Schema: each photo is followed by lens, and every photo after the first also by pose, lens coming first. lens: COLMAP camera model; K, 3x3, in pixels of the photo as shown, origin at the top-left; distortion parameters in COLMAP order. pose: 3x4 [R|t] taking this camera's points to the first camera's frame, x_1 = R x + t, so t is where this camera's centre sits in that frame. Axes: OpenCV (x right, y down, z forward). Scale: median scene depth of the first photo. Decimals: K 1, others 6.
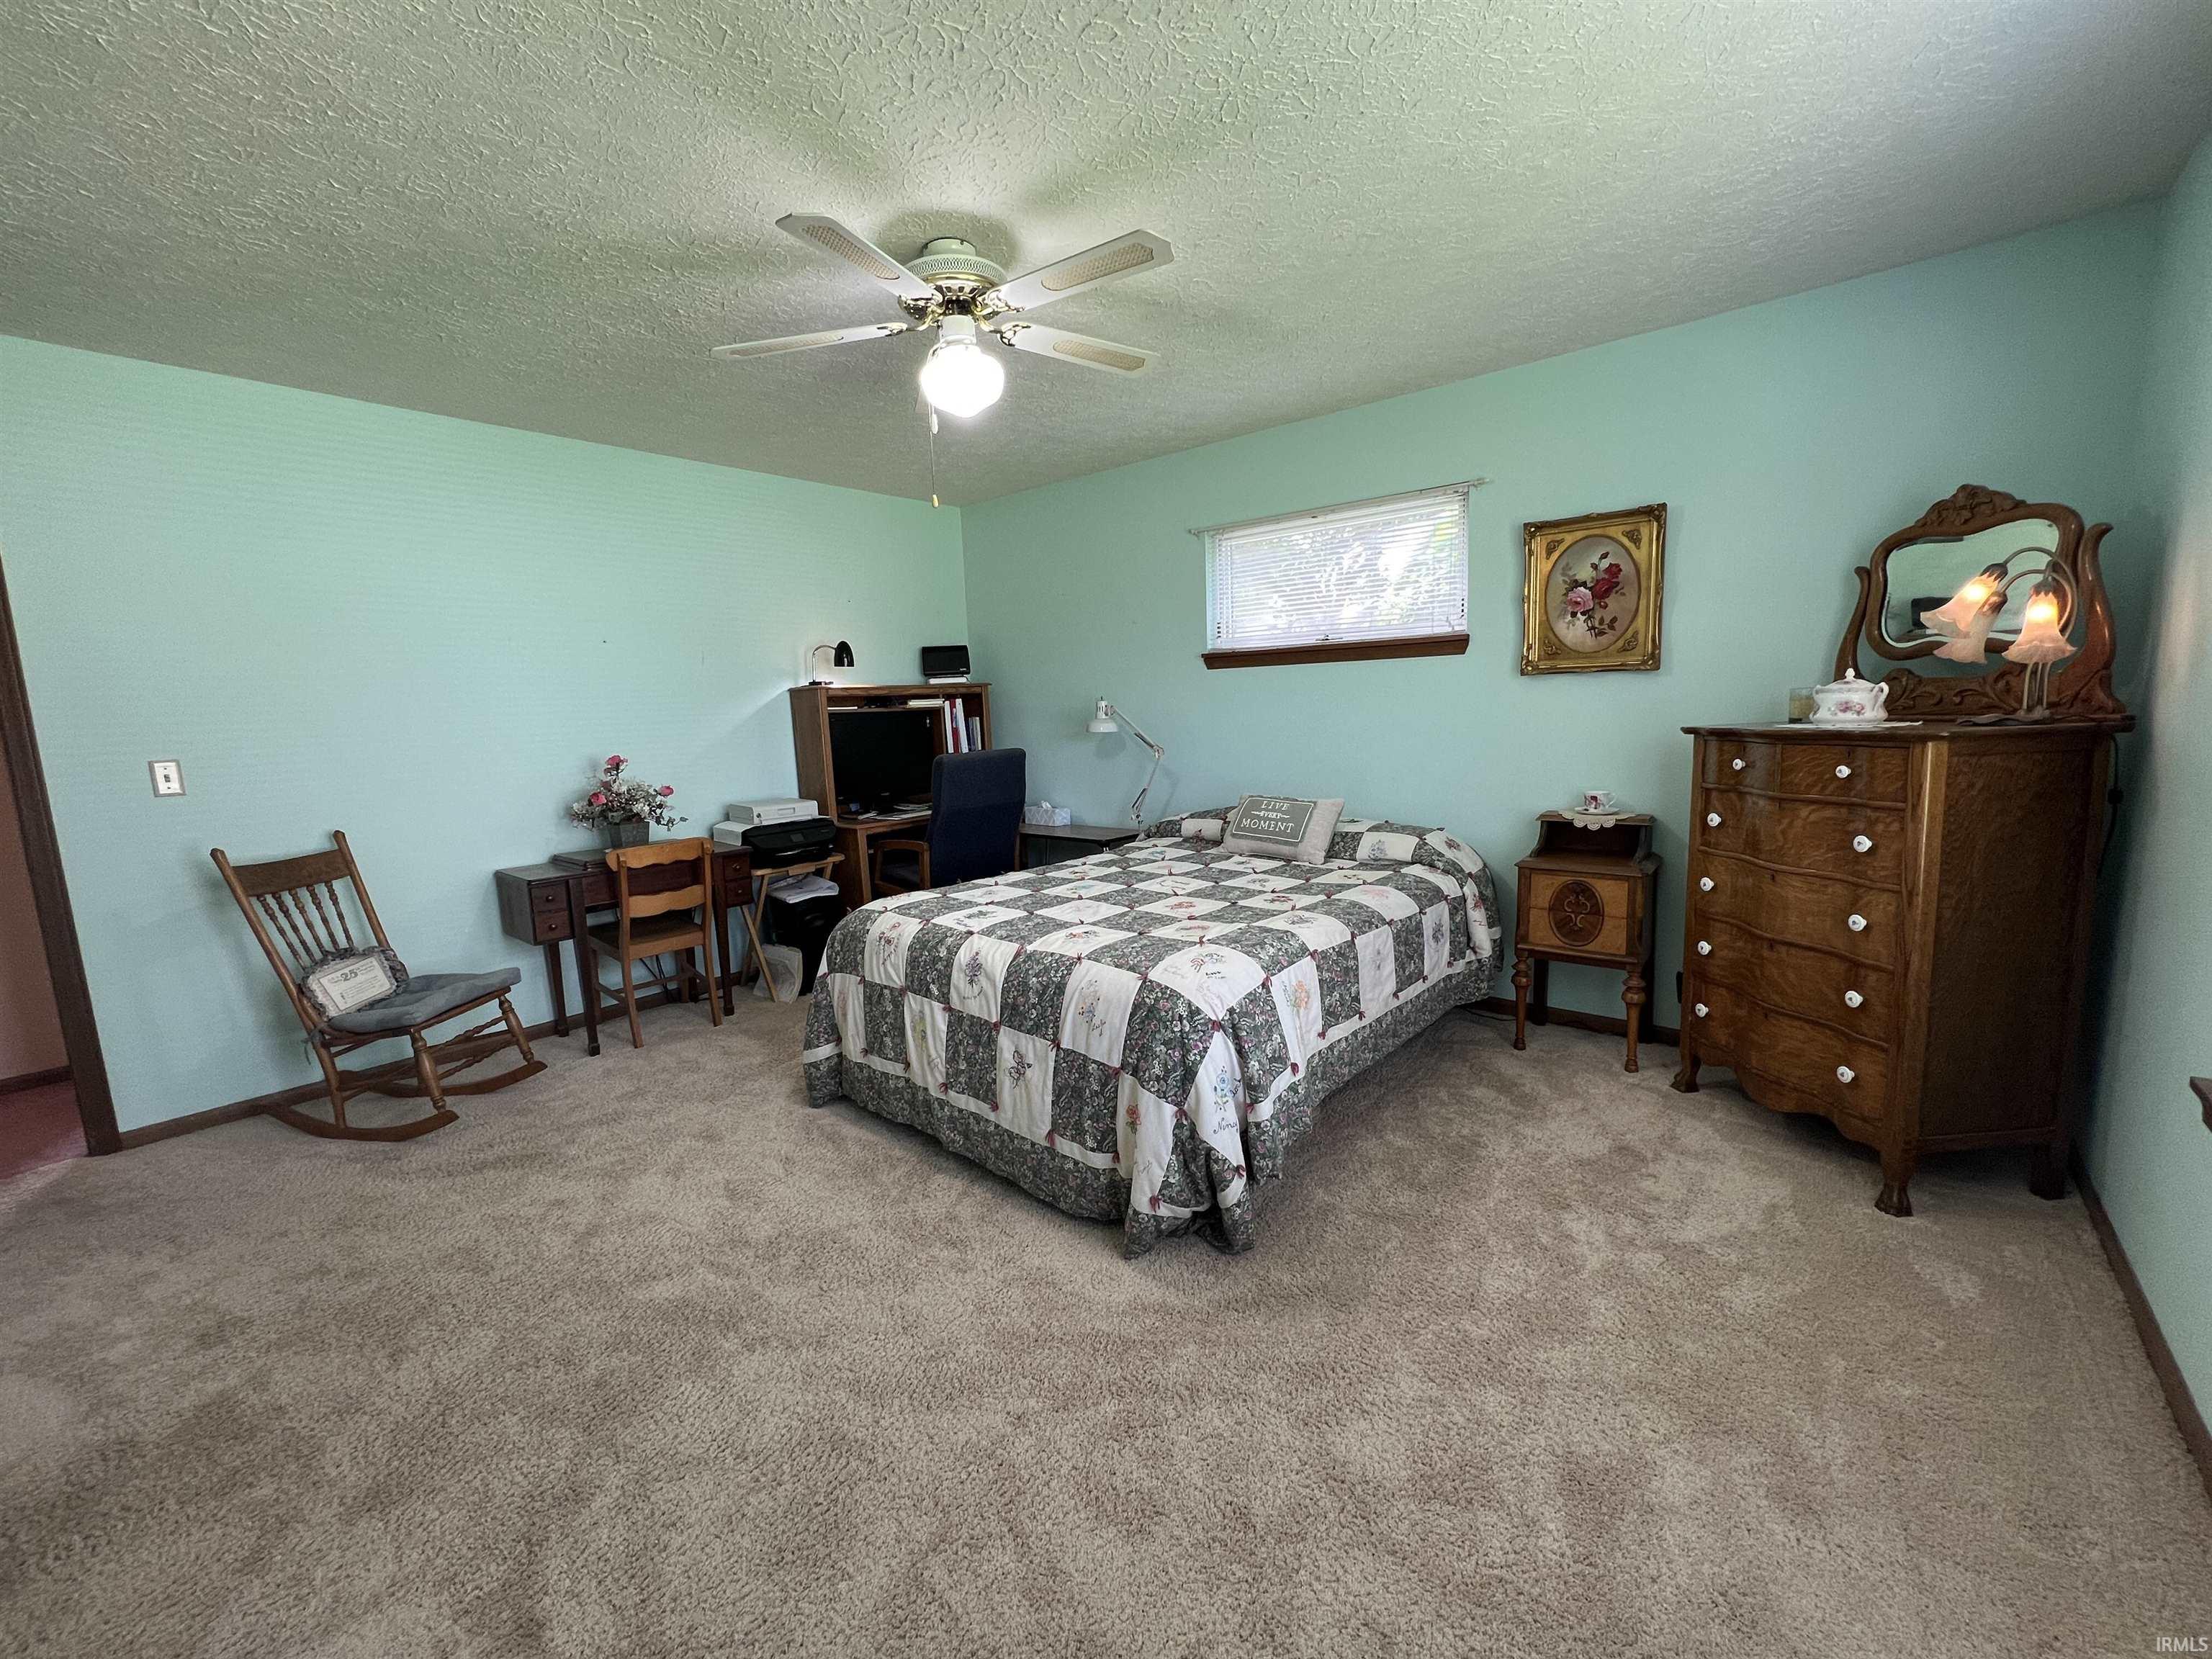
lens RADIAL K [[887.4, 0, 1107.2], [0, 887.4, 830.2], [0, 0, 1]] dist [-0.003877, 0.000301]
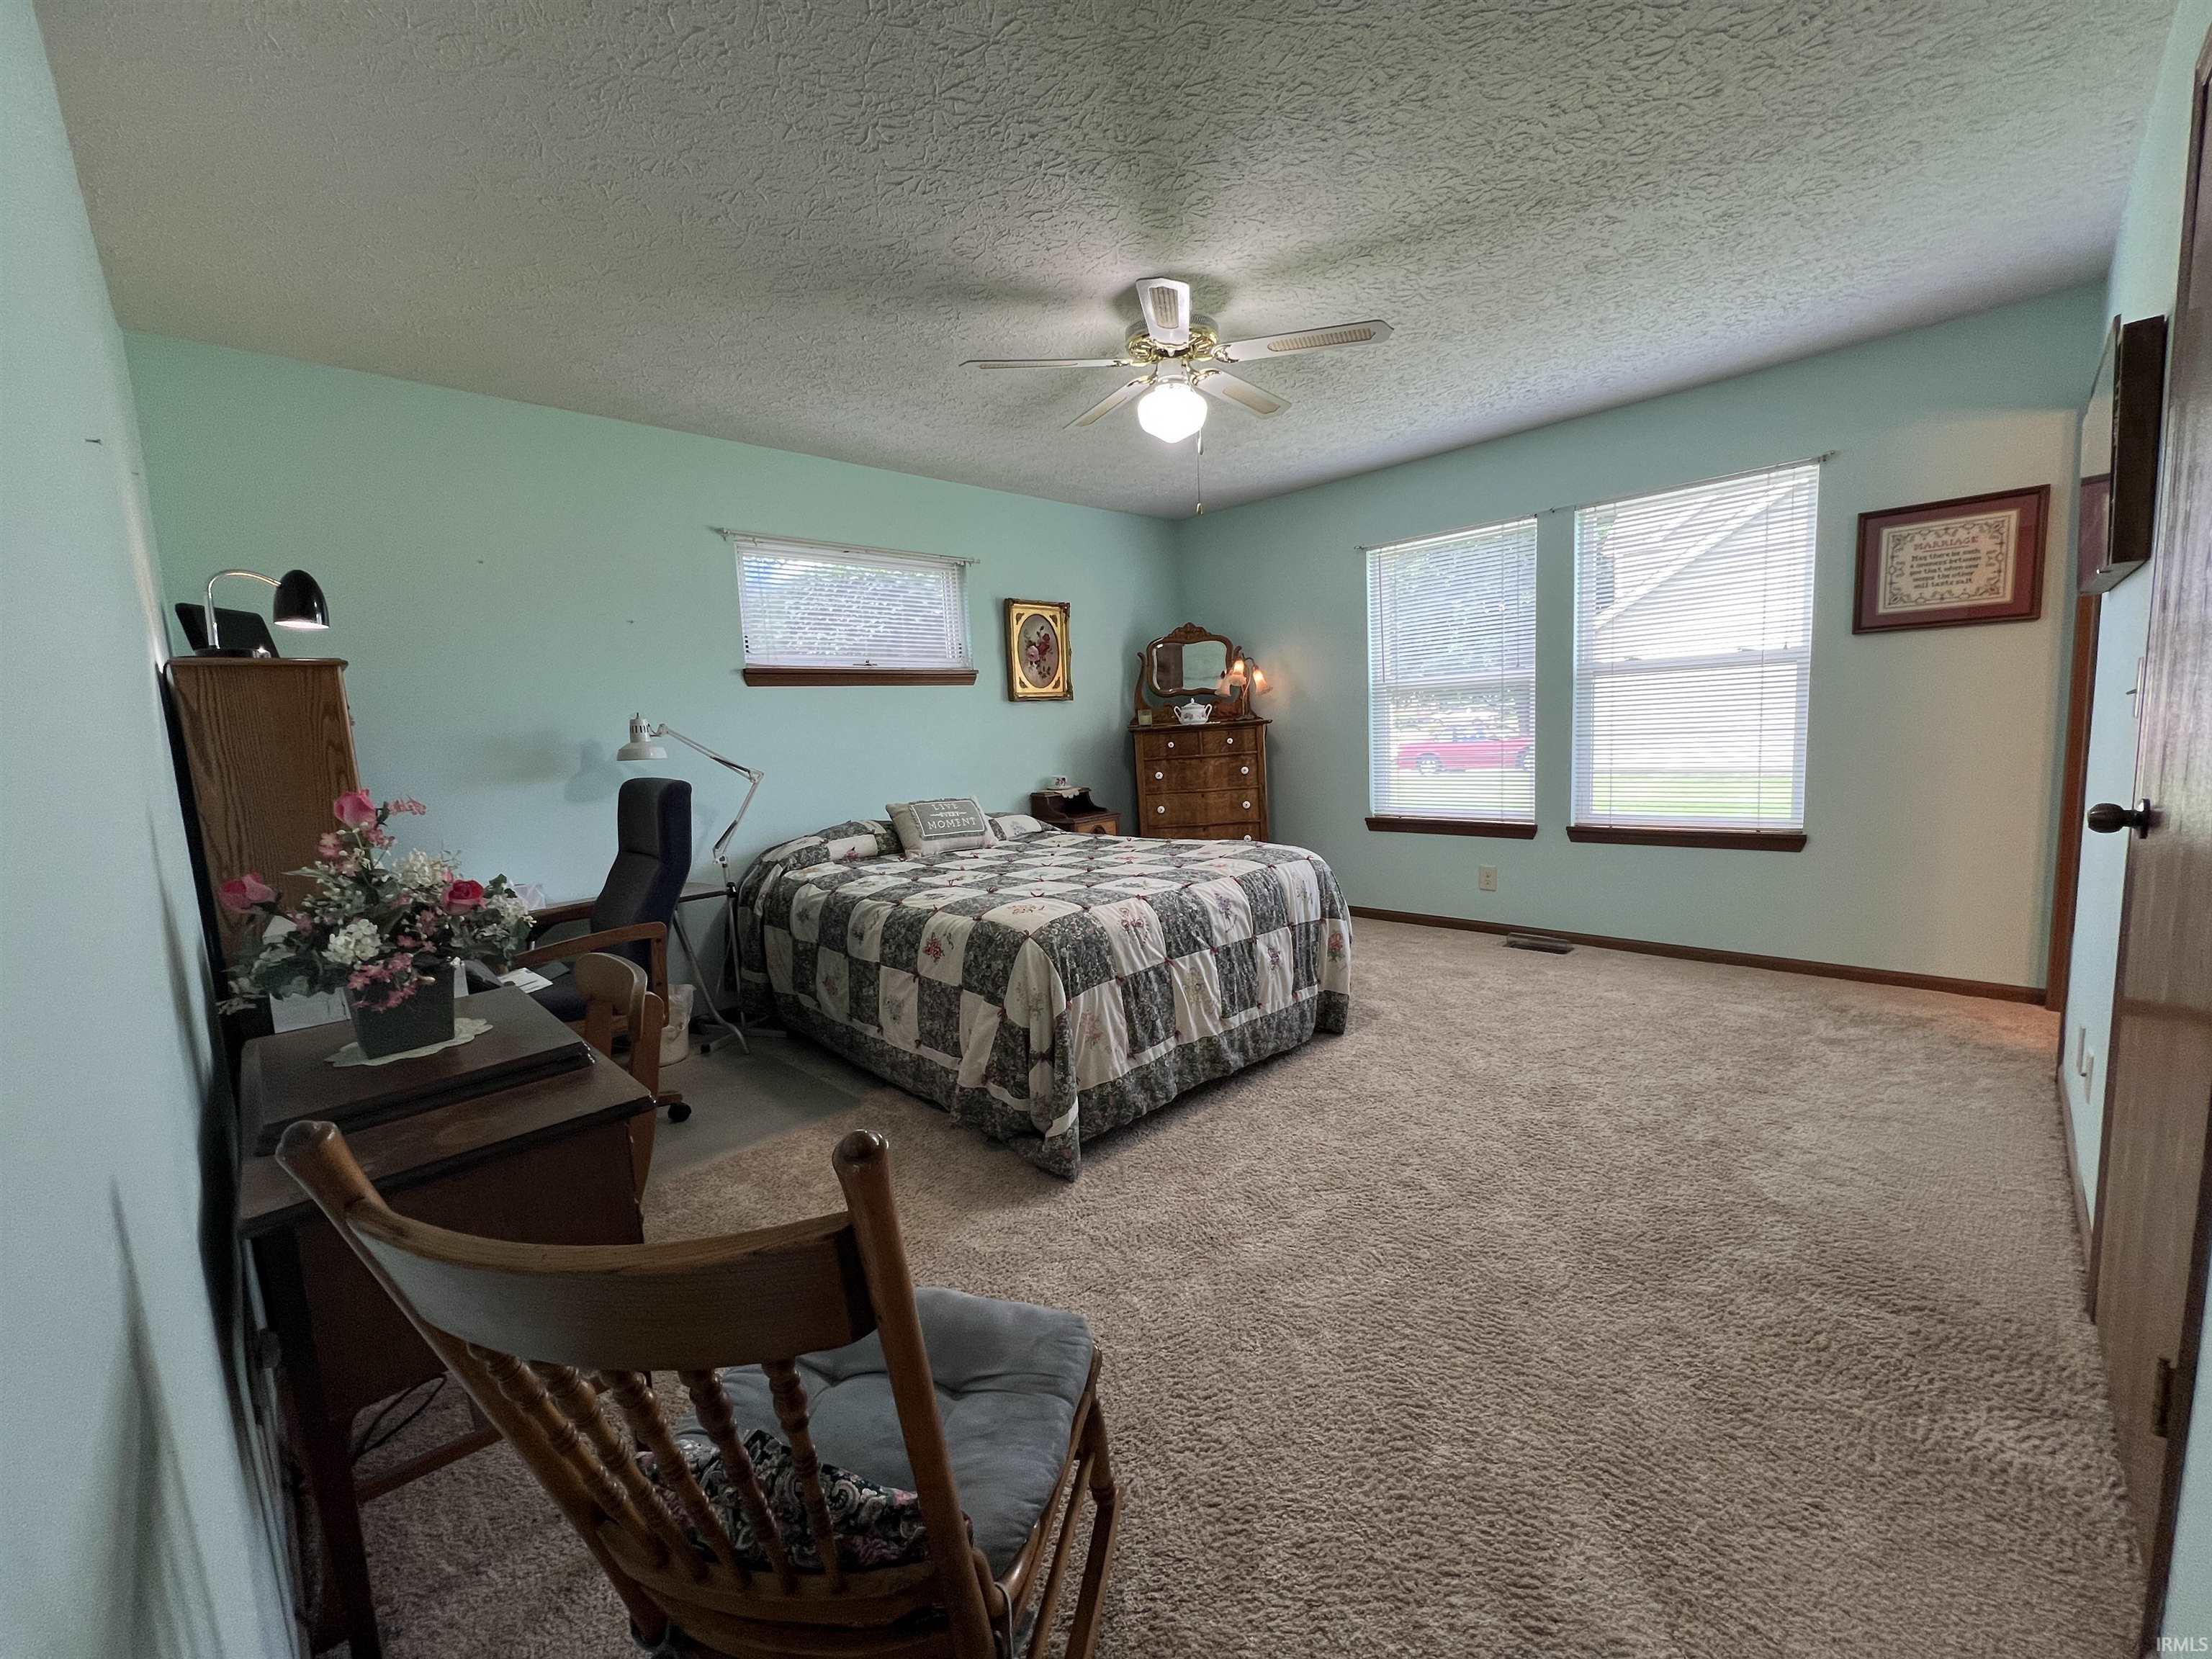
lens RADIAL K [[887.4, 0, 1106.4], [0, 887.4, 827.8], [0, 0, 1]] dist [-0.003877, 0.000301]
pose [[0.082819, -0.082042, 0.993182, -1.190877], [0.192389, 0.979174, 0.064842, -0.045647], [-0.977818, 0.185707, 0.096879, 0.914532]]
